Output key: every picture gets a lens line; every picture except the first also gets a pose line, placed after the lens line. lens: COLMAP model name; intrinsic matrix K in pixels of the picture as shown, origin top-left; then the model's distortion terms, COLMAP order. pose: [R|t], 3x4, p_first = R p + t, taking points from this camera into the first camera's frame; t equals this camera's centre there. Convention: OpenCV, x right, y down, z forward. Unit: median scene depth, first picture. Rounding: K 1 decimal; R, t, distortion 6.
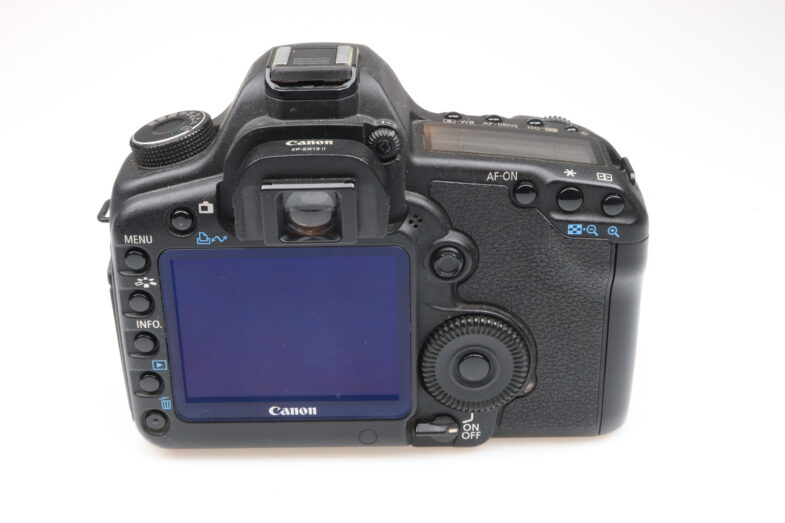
lens RADIAL K [[1167.3, 0, 392.9], [0, 1167.3, 264.8], [0, 0, 1]] dist [-0.009094, 0.000000]
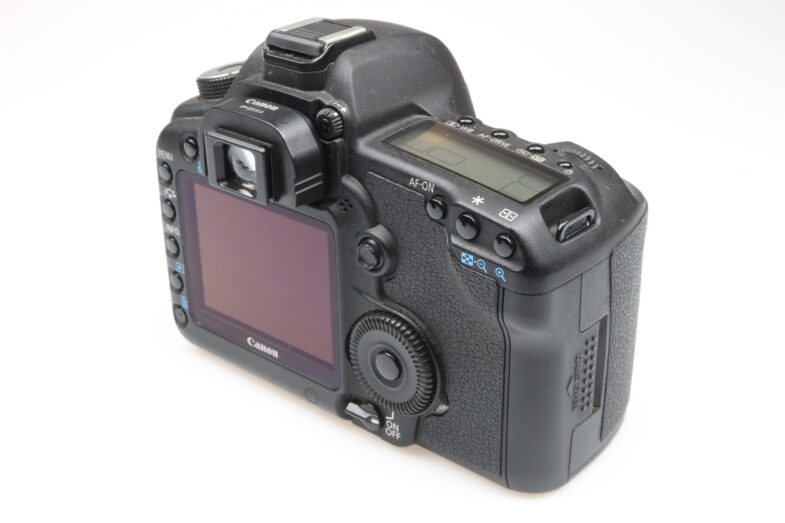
lens RADIAL K [[1167.3, 0, 392.8], [0, 1167.3, 258.6], [0, 0, 1]] dist [-0.009094, 0.000000]
pose [[0.764254, 0.300333, -0.570715, 0.647766], [-0.288333, 0.950698, 0.114184, -0.121030], [0.576870, 0.077290, 0.813171, 0.191023]]
